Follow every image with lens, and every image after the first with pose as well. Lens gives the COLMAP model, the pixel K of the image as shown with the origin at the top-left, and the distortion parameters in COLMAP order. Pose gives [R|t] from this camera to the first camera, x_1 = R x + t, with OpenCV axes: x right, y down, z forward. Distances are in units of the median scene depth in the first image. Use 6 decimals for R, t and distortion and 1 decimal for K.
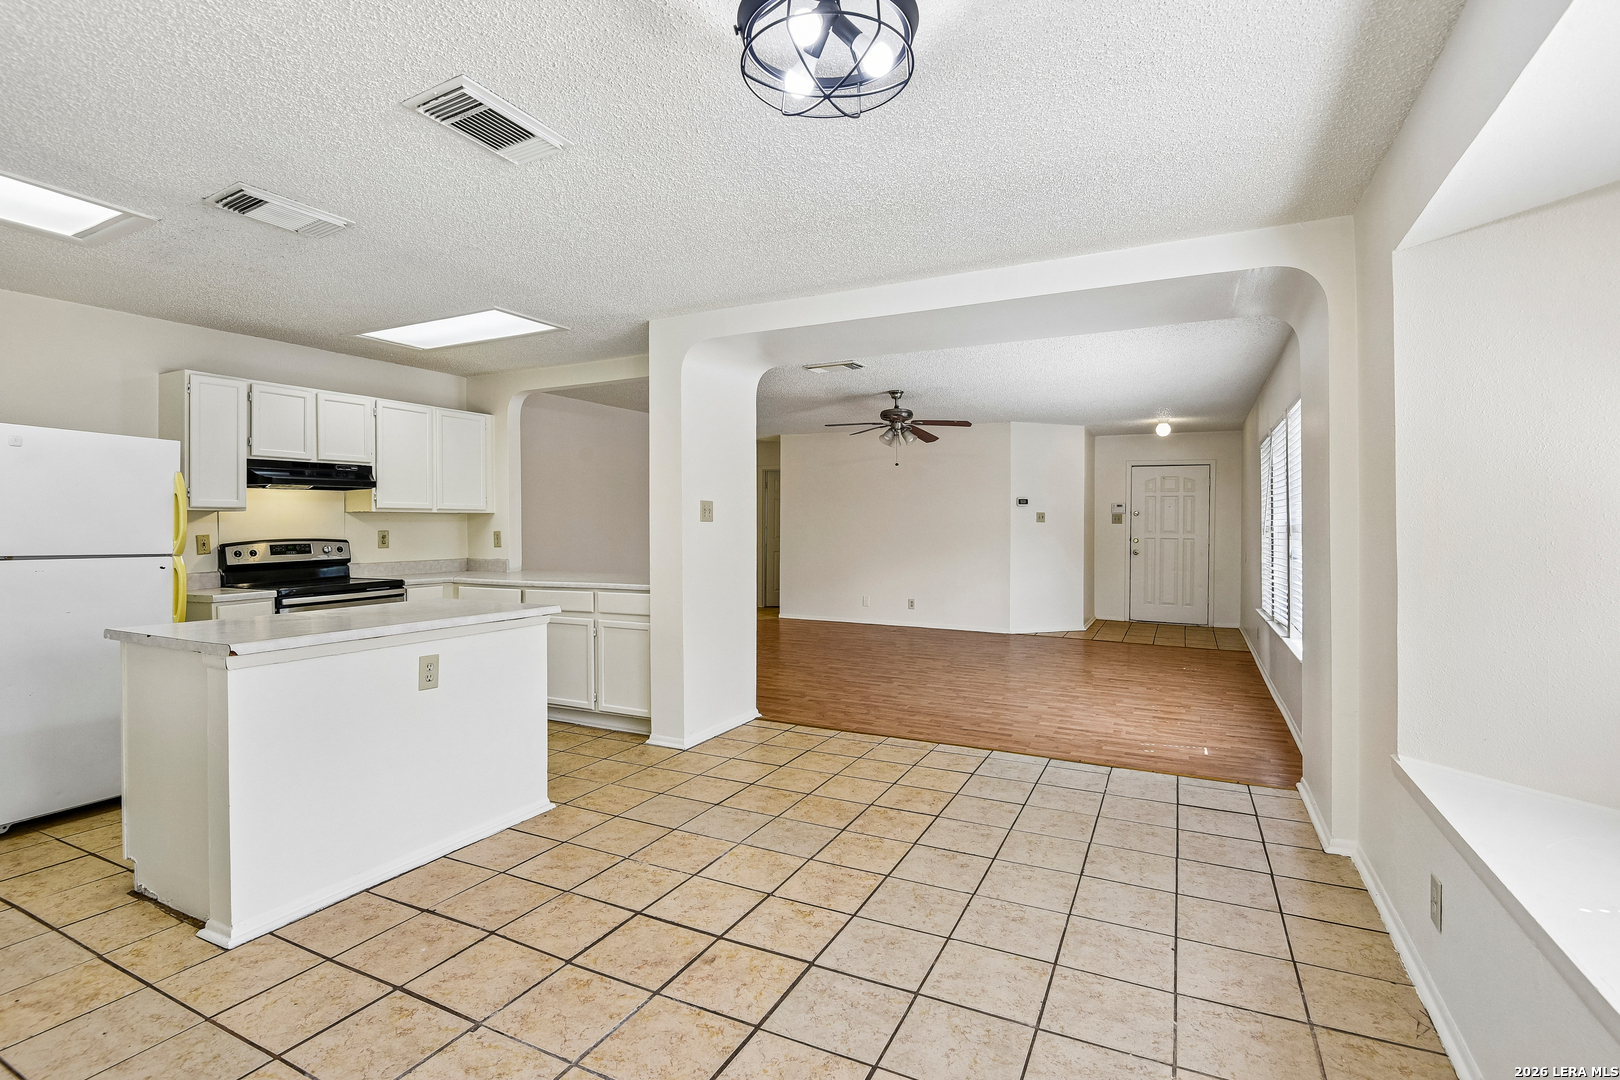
lens RADIAL K [[752.7, 0, 804.8], [0, 752.7, 525.3], [0, 0, 1]] dist [-0.007764, -0.006039]
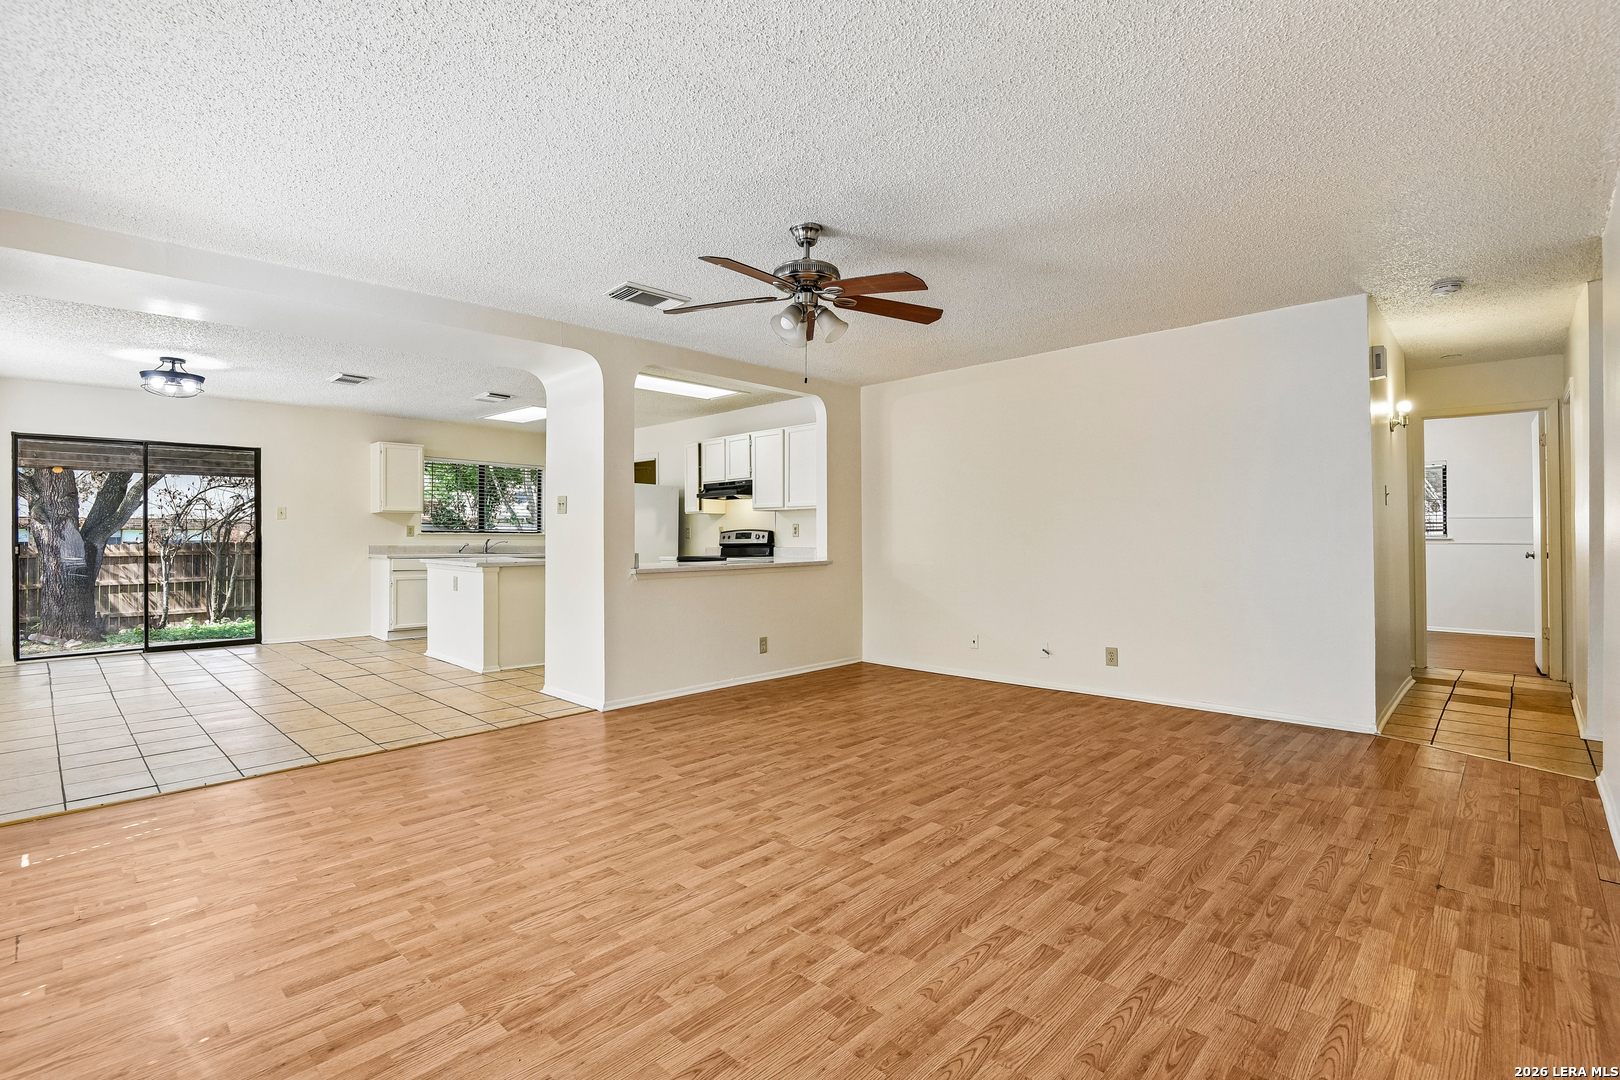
lens RADIAL K [[752.7, 0, 804.2], [0, 752.7, 527.9], [0, 0, 1]] dist [-0.007764, -0.006039]
pose [[-0.300232, -0.002869, -0.953862, 0.849333], [0.004552, 0.999980, -0.004441, 0.023434], [0.953855, -0.005676, -0.300213, 1.664229]]
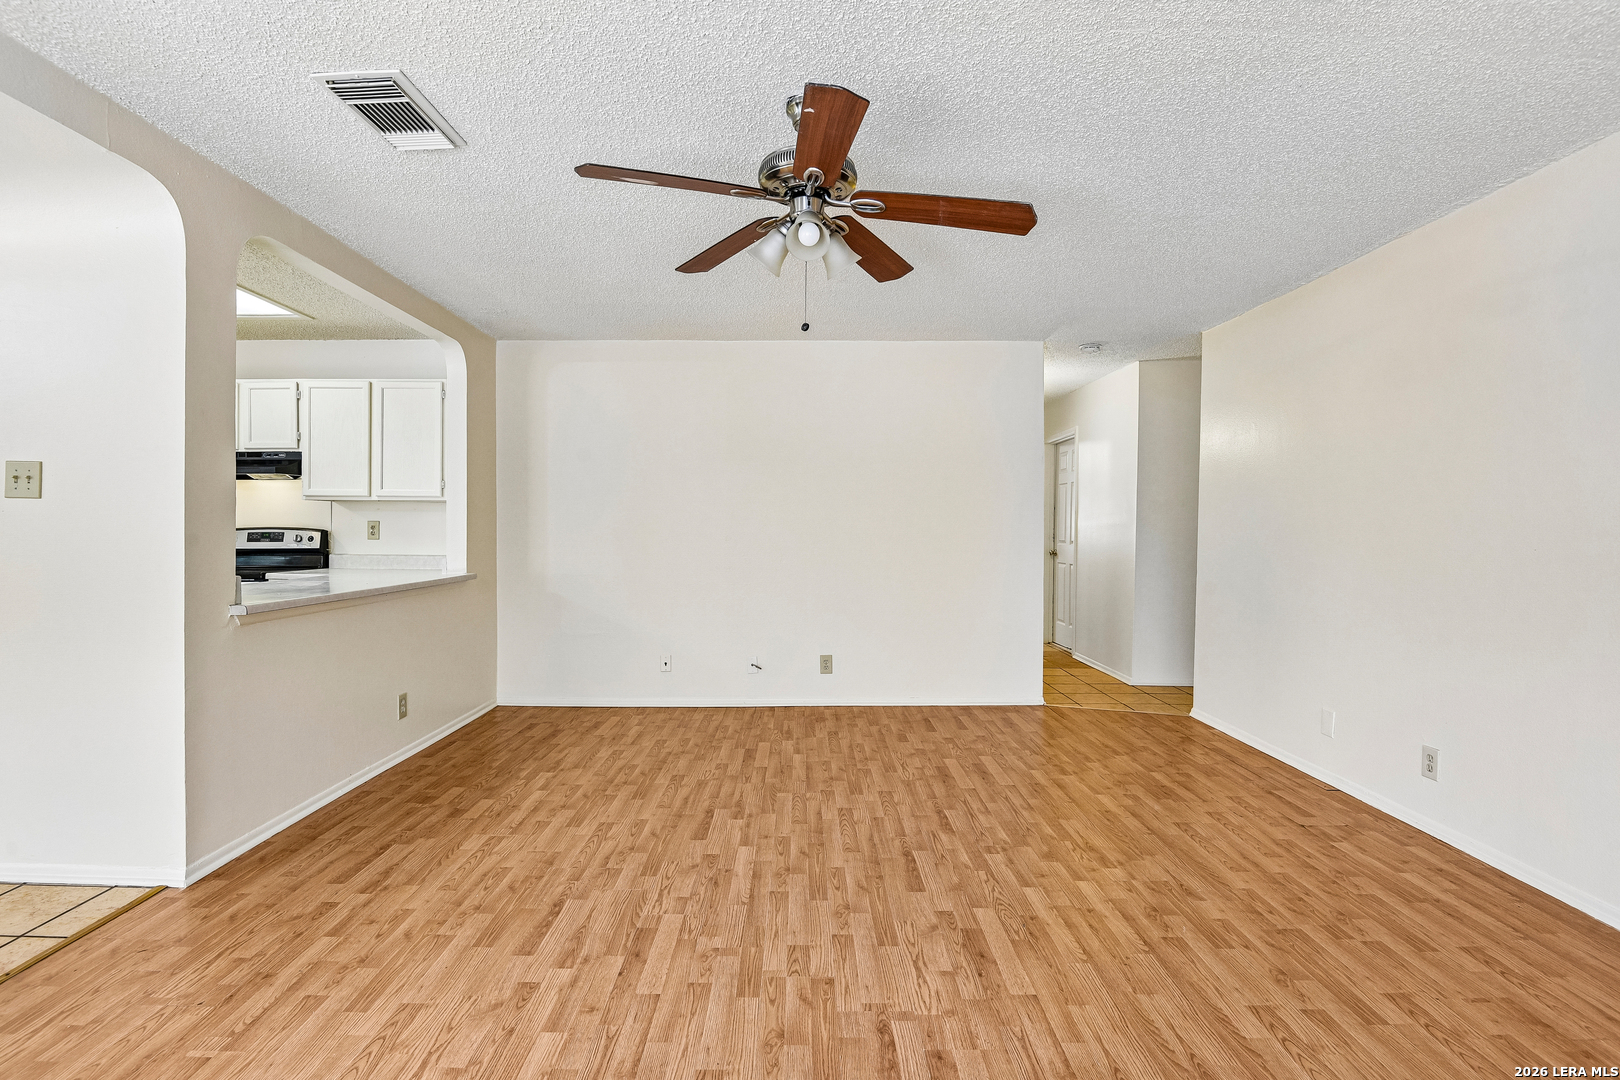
lens RADIAL K [[752.7, 0, 812.3], [0, 752.7, 533.1], [0, 0, 1]] dist [-0.007764, -0.006039]
pose [[0.458821, 0.013720, -0.888423, 0.612145], [-0.009899, 0.999898, 0.010329, 0.008578], [0.888474, 0.004056, 0.458910, 1.237280]]
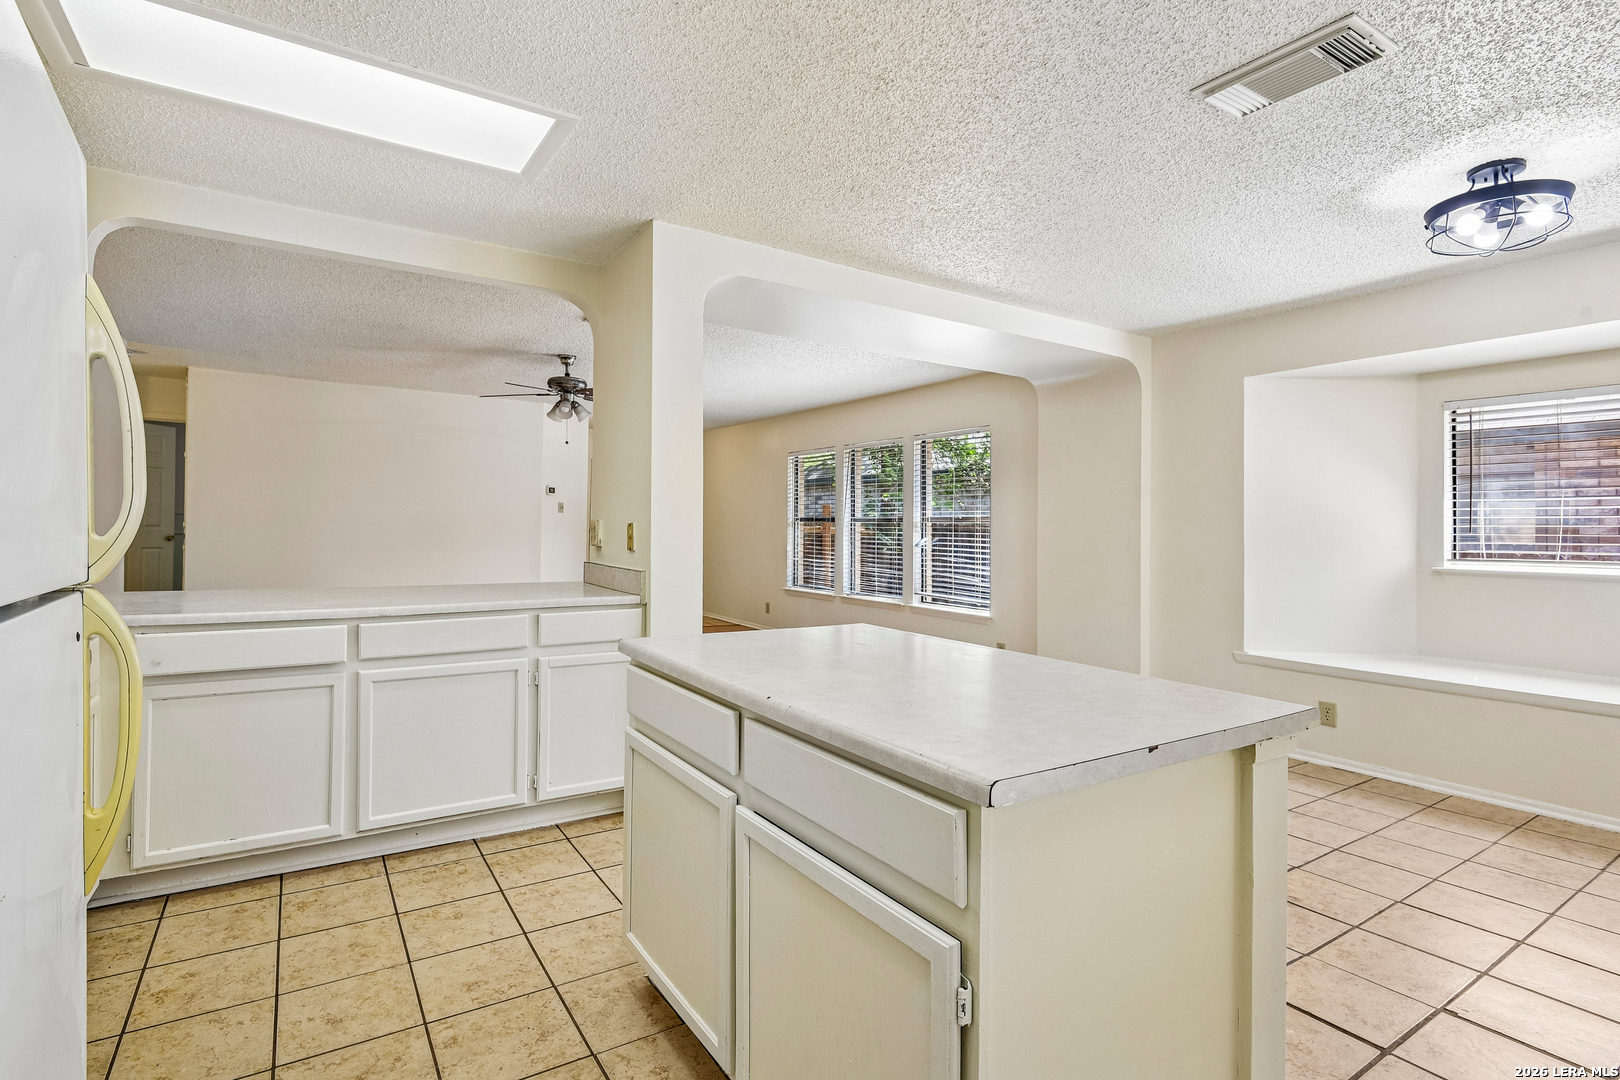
lens RADIAL K [[778.0, 0, 771.1], [0, 778.0, 519.2], [0, 0, 1]] dist [-0.023933, 0.001614]
pose [[0.533775, 0.015684, 0.845481, -0.723338], [-0.019016, 0.999798, -0.006541, 0.010181], [-0.845413, -0.012586, 0.533966, 0.492411]]
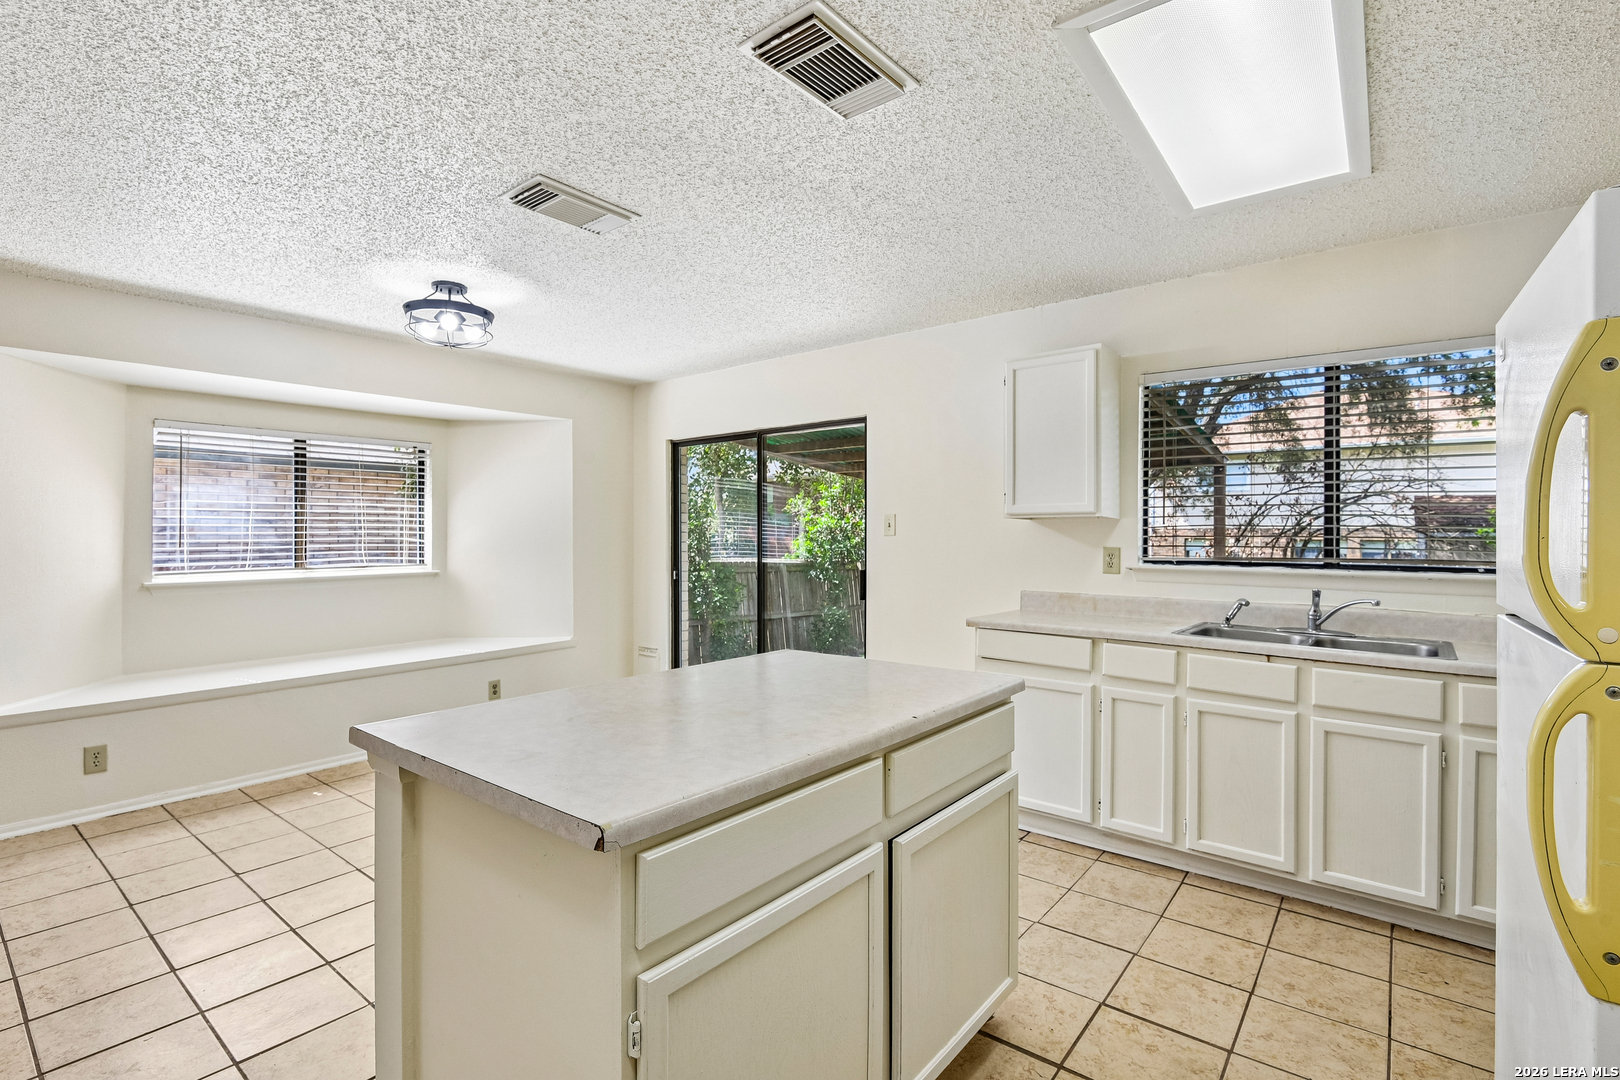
lens RADIAL K [[752.7, 0, 800.5], [0, 752.7, 530.0], [0, 0, 1]] dist [-0.007764, -0.006039]
pose [[-0.977290, 0.004516, 0.211856, -0.483974], [0.001019, 0.999861, -0.016612, -0.000227], [-0.211902, -0.016018, -0.977160, 0.995842]]
